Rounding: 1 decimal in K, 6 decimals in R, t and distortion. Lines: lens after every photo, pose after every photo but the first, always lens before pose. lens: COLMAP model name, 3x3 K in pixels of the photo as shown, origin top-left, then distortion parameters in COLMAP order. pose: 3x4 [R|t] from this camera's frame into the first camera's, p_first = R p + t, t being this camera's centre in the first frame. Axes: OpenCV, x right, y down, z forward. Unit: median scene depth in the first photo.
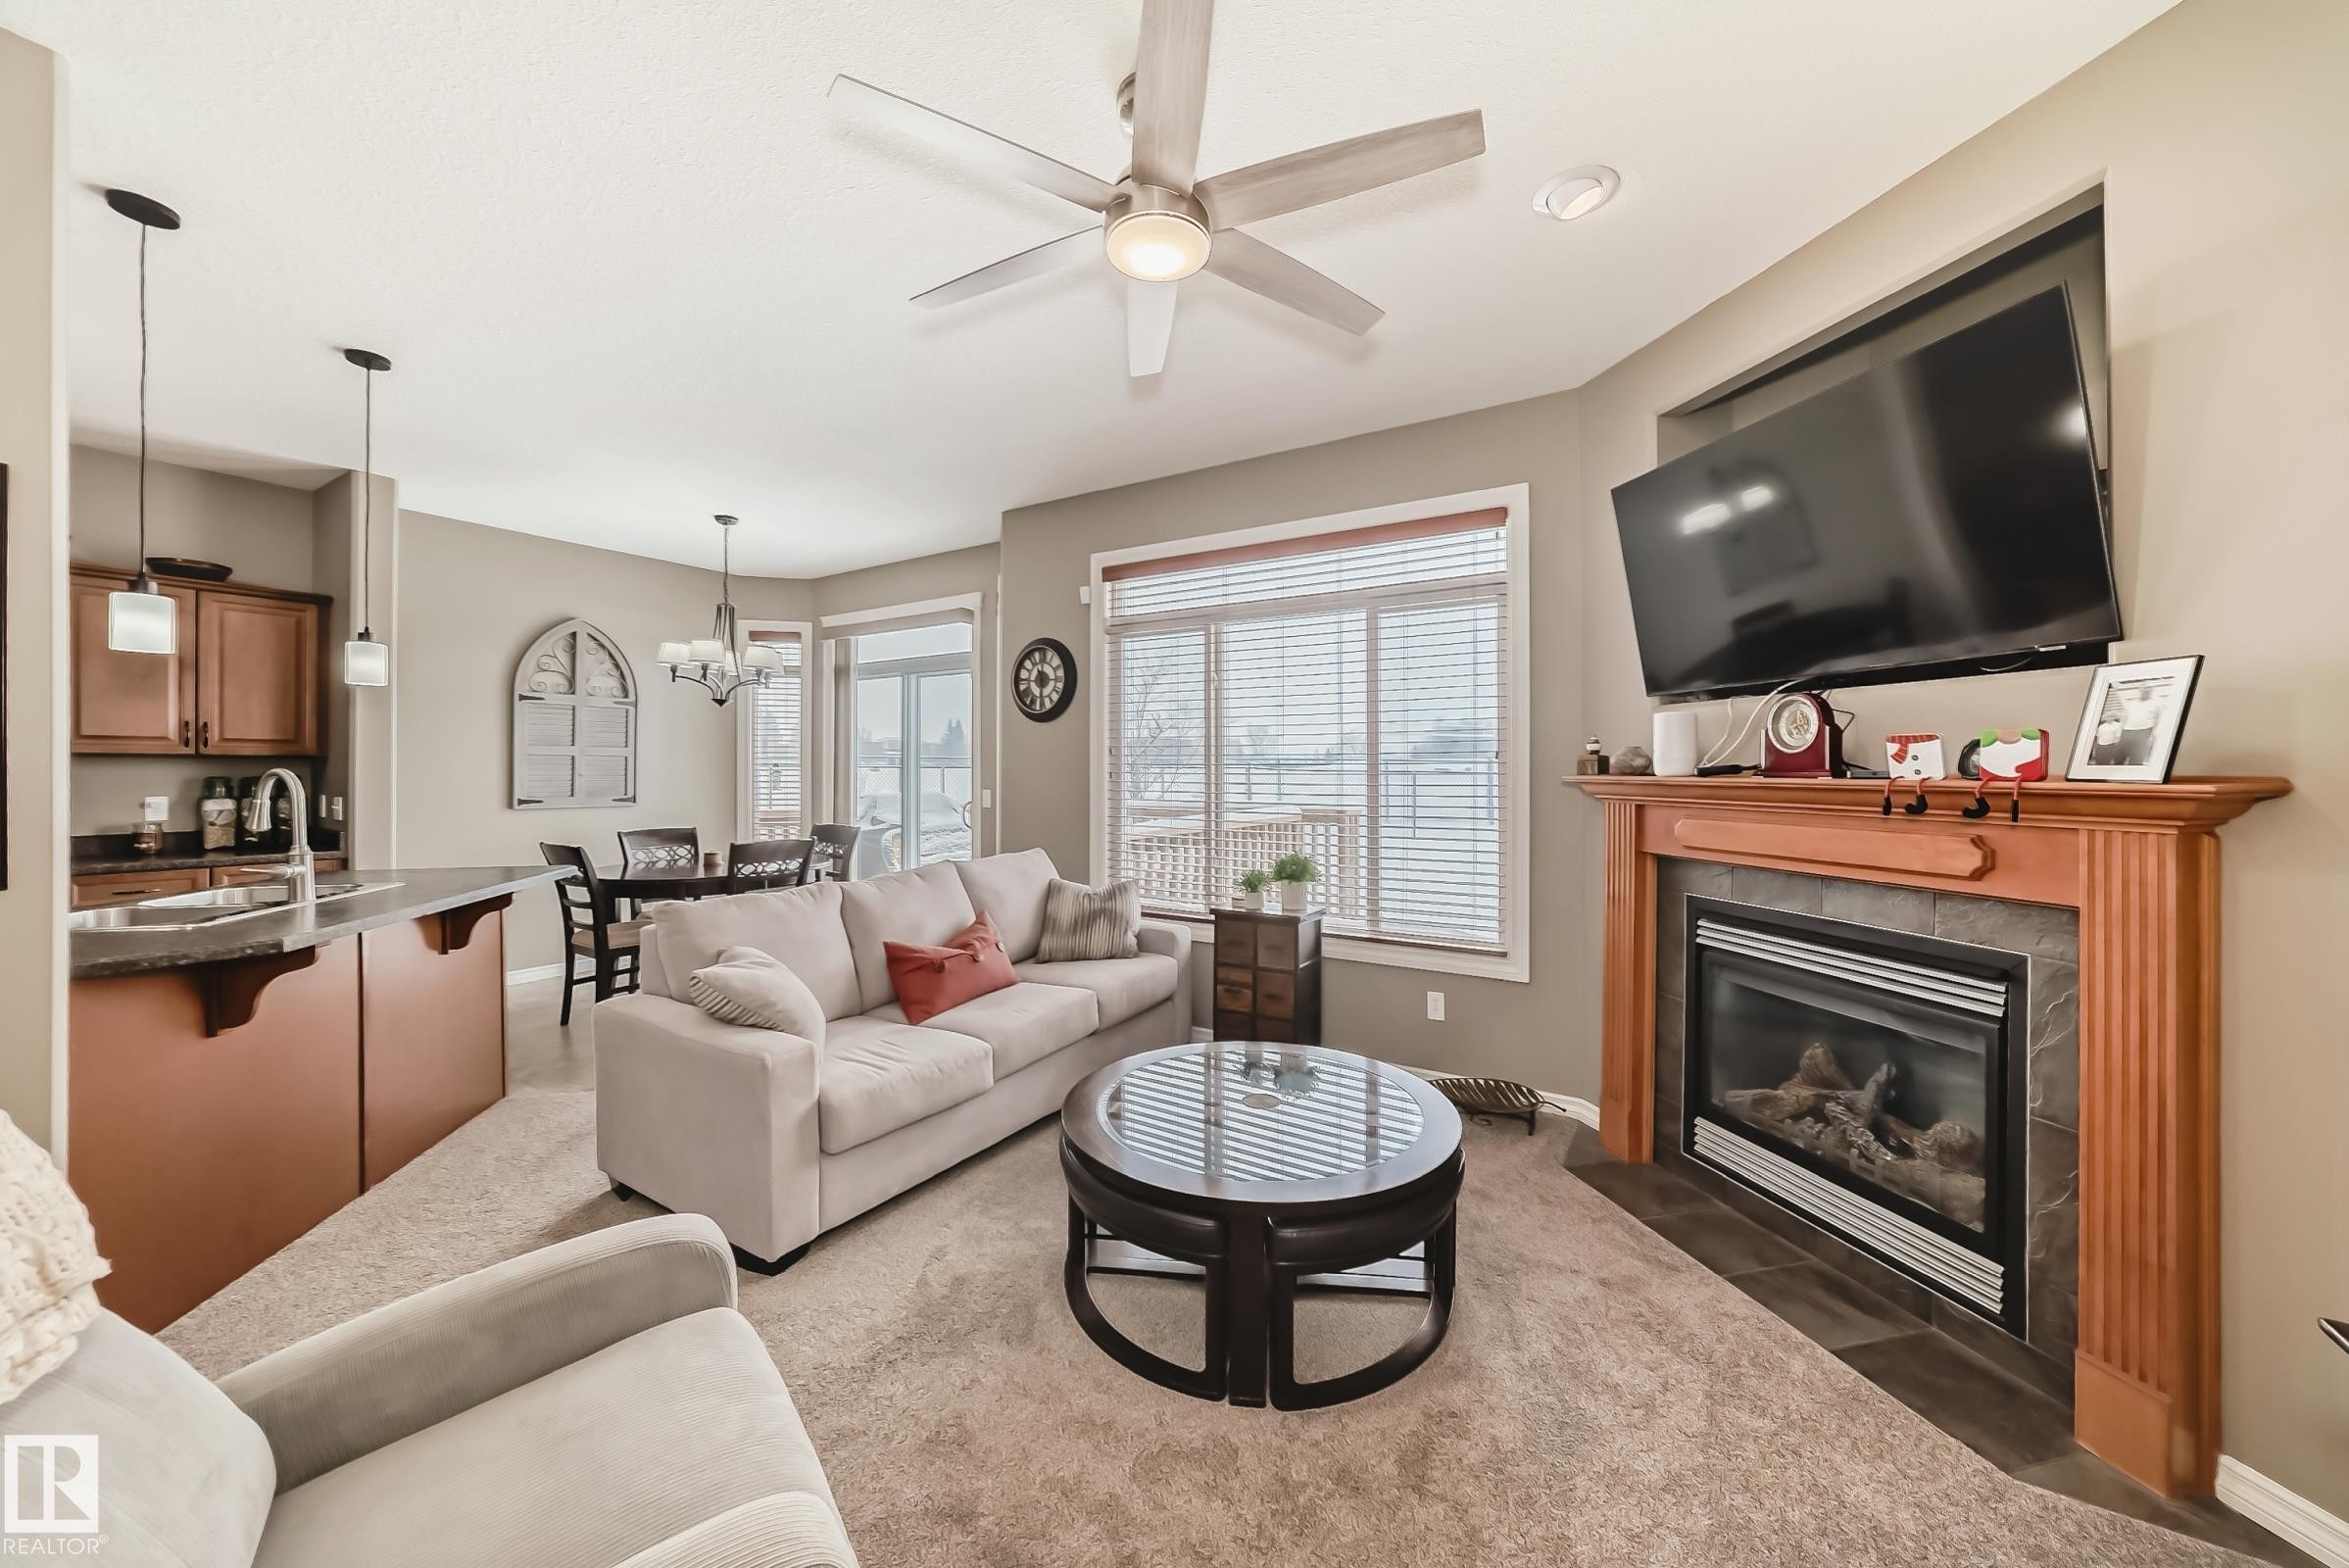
lens RADIAL K [[843.6, 0, 1175.8], [0, 843.6, 770.5], [0, 0, 1]] dist [-0.030876, 0.009932]
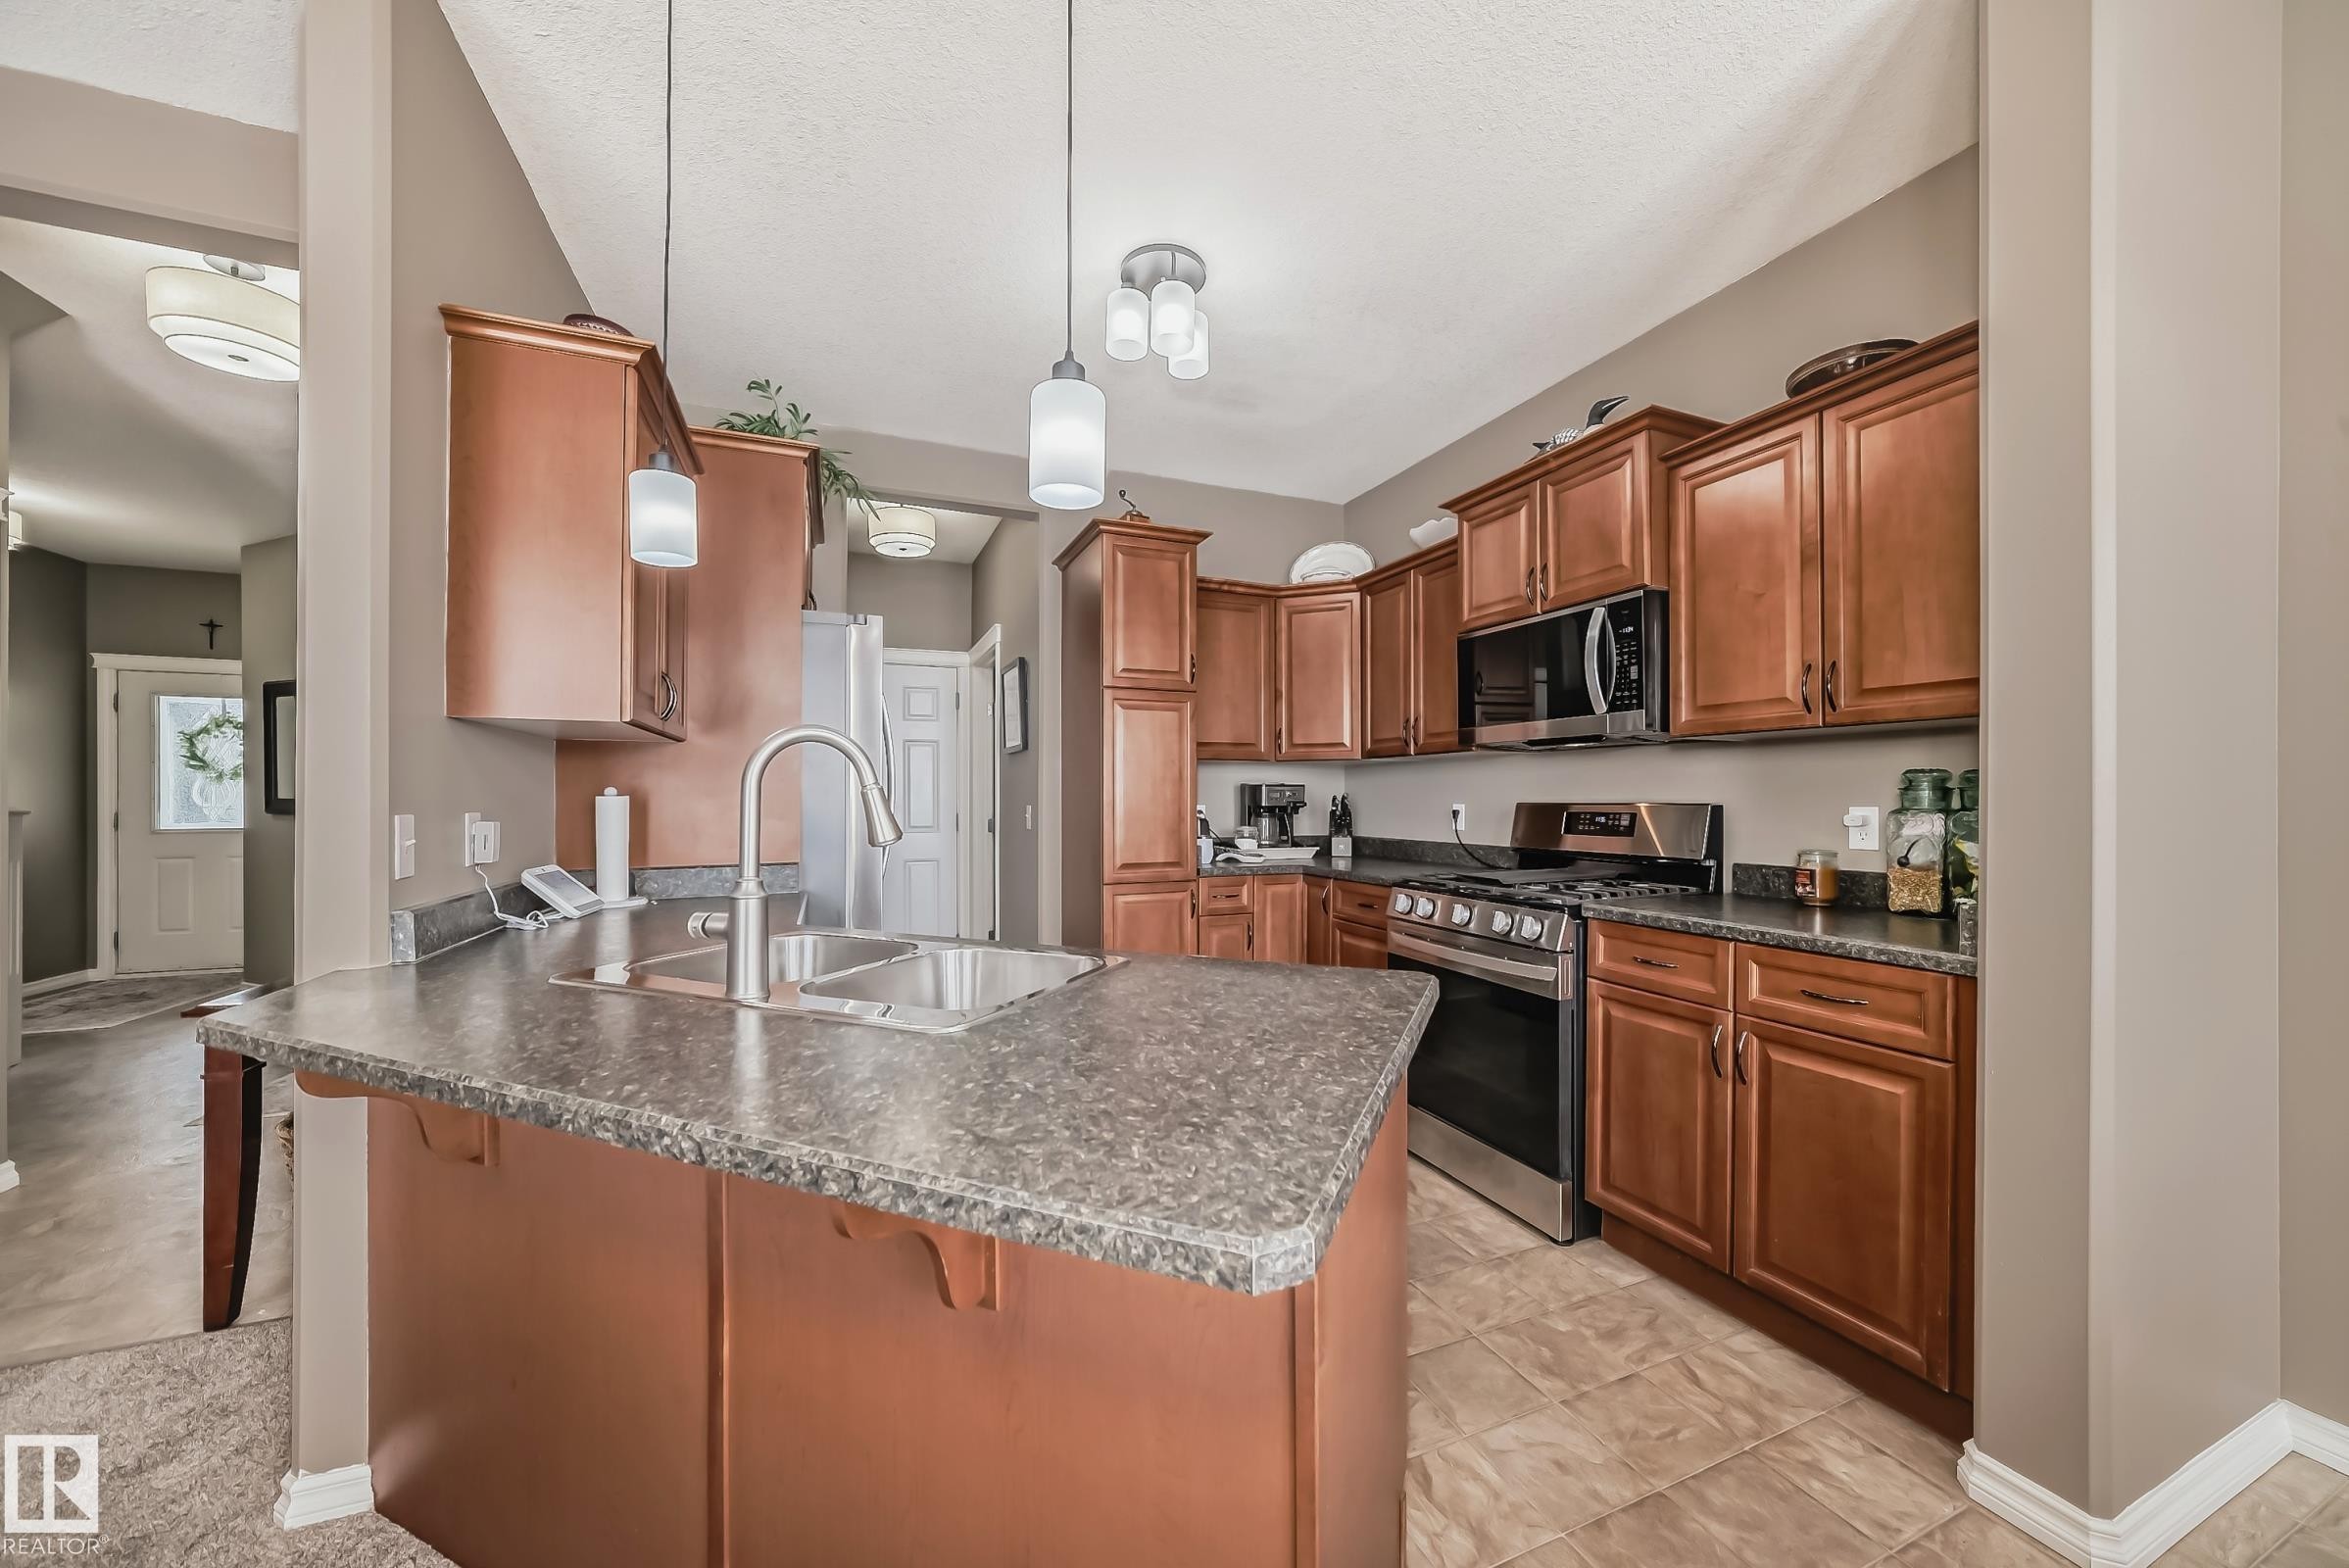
lens RADIAL K [[840.3, 0, 1181.8], [0, 840.3, 796.6], [0, 0, 1]] dist [-0.028870, 0.007152]
pose [[-0.572299, -0.002539, -0.820041, -0.503022], [0.000456, 0.999994, -0.003414, 0.025986], [0.820045, -0.002328, -0.572294, 0.923603]]
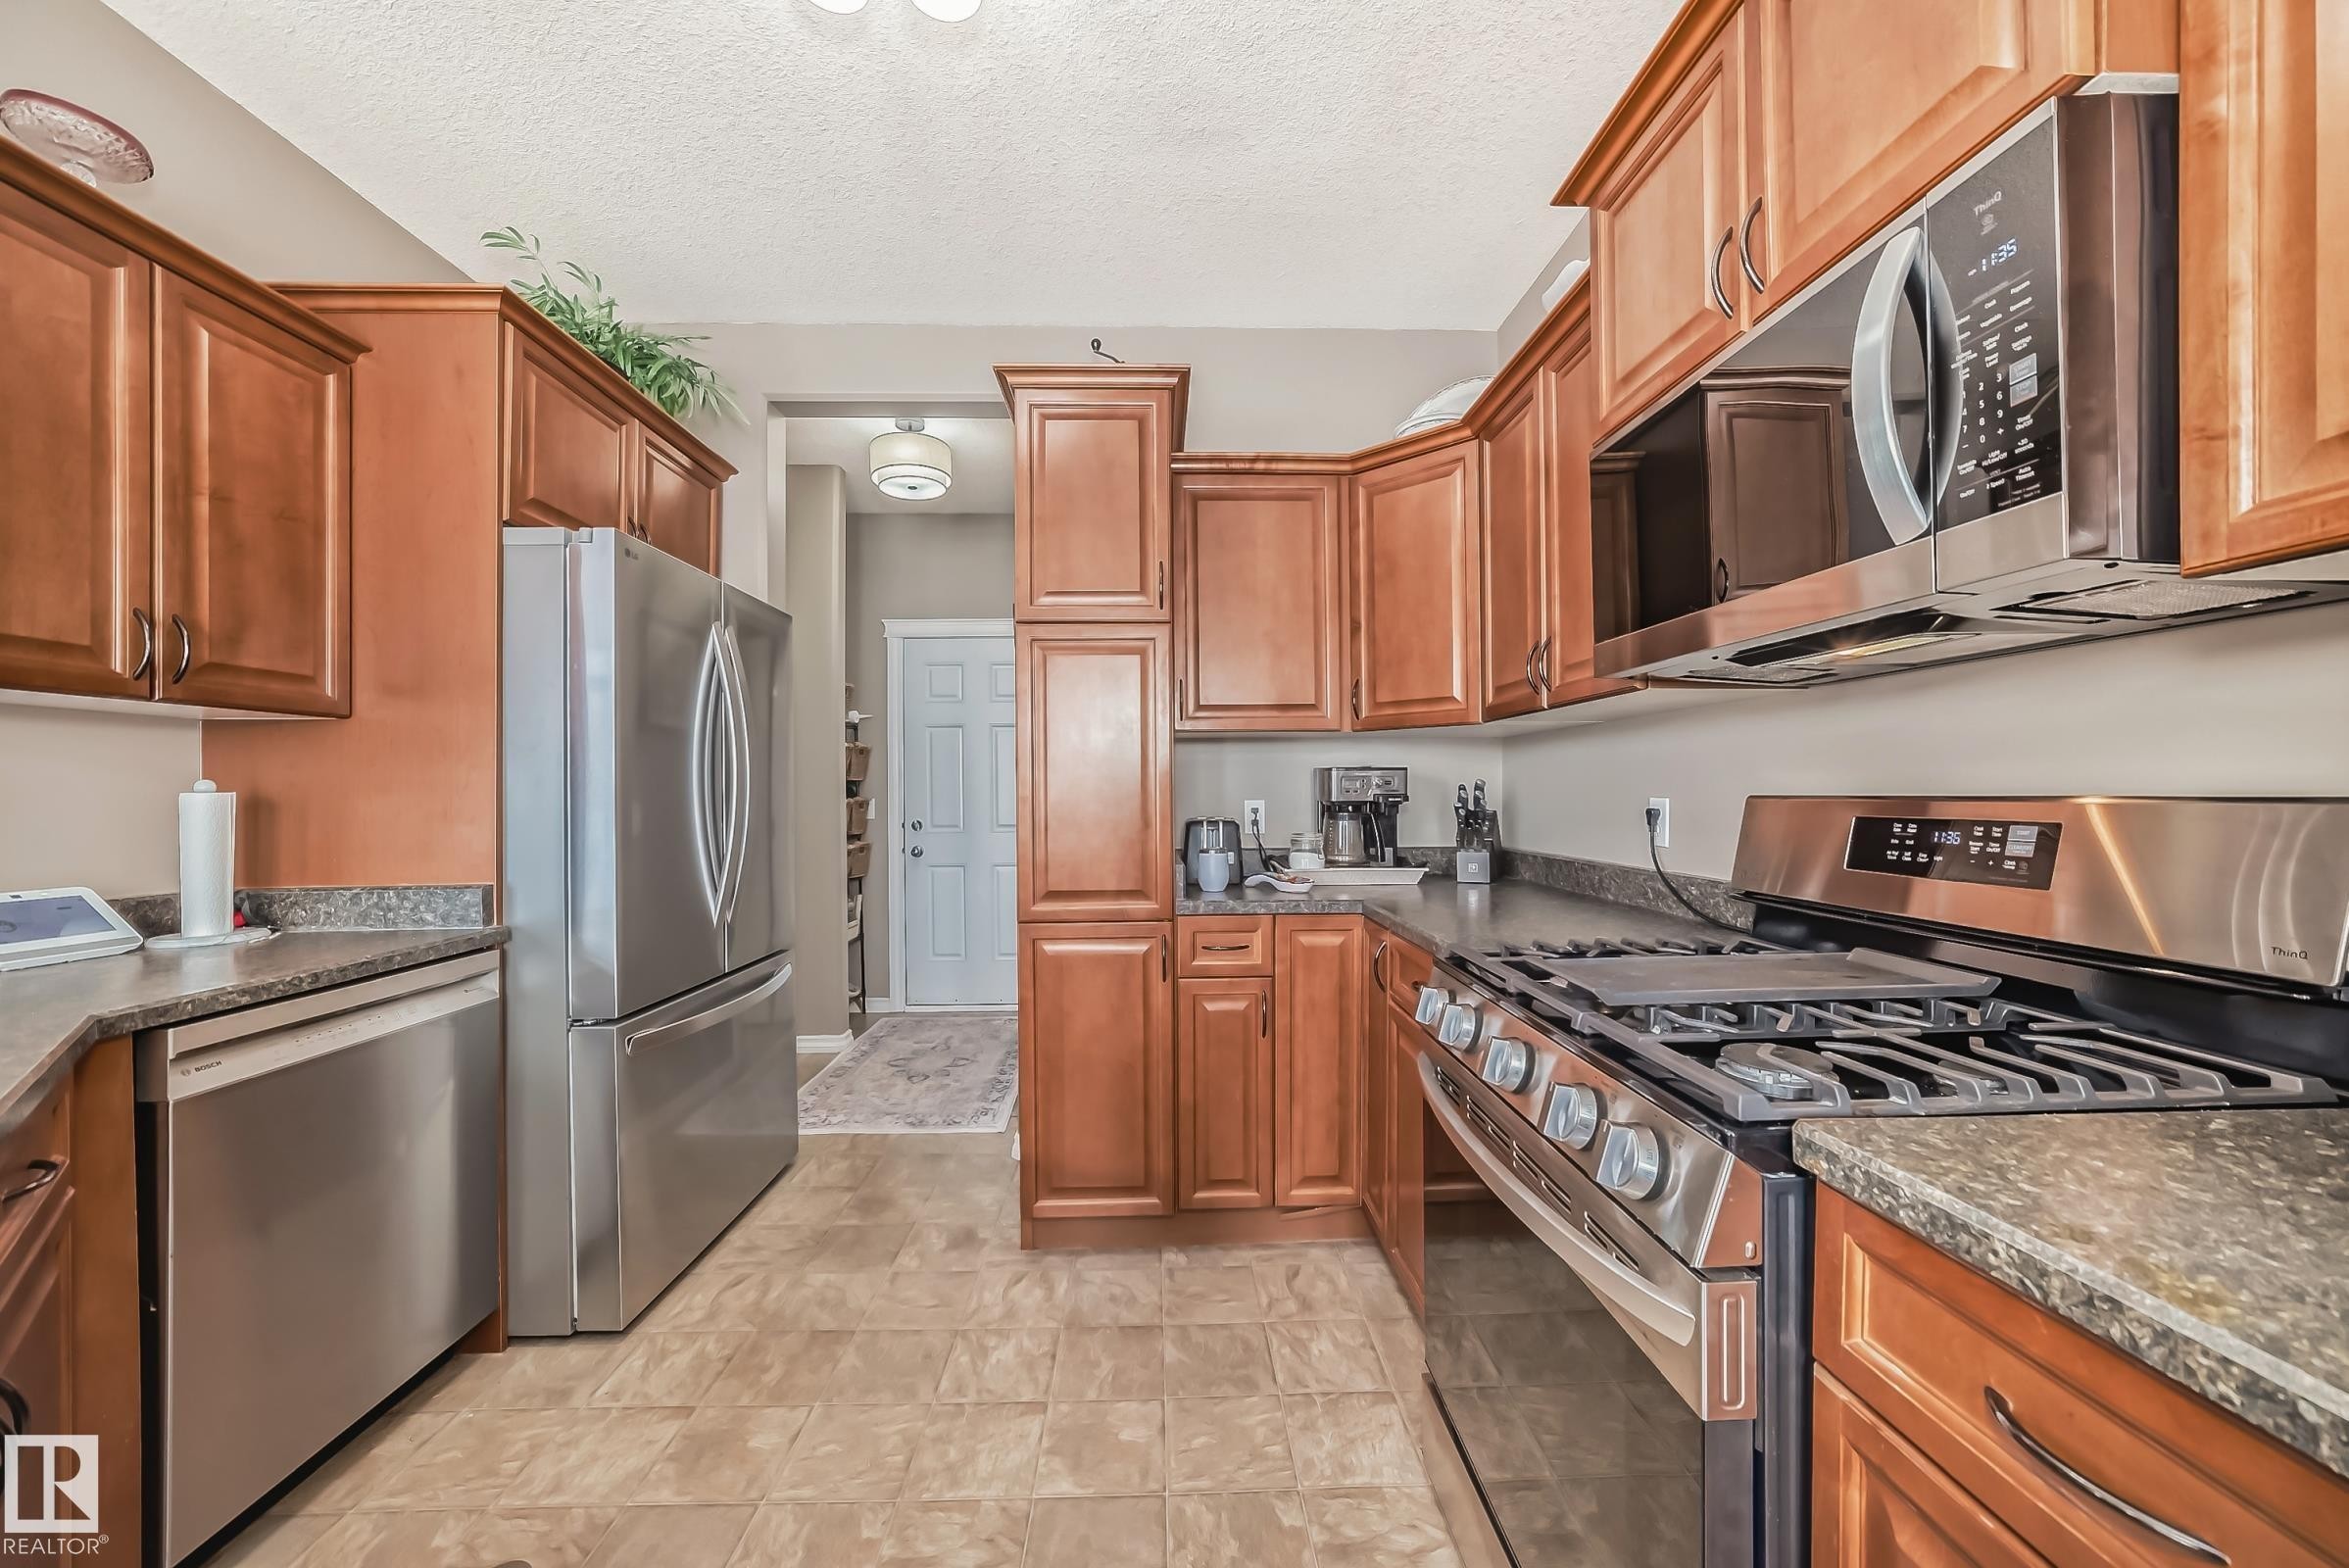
lens RADIAL K [[837.1, 0, 1175.4], [0, 837.1, 791.8], [0, 0, 1]] dist [-0.026726, 0.007118]
pose [[-0.829674, 0.003184, -0.558239, -0.915892], [0.005167, 0.999985, -0.001976, 0.026769], [0.558225, -0.004523, -0.829678, 0.893743]]
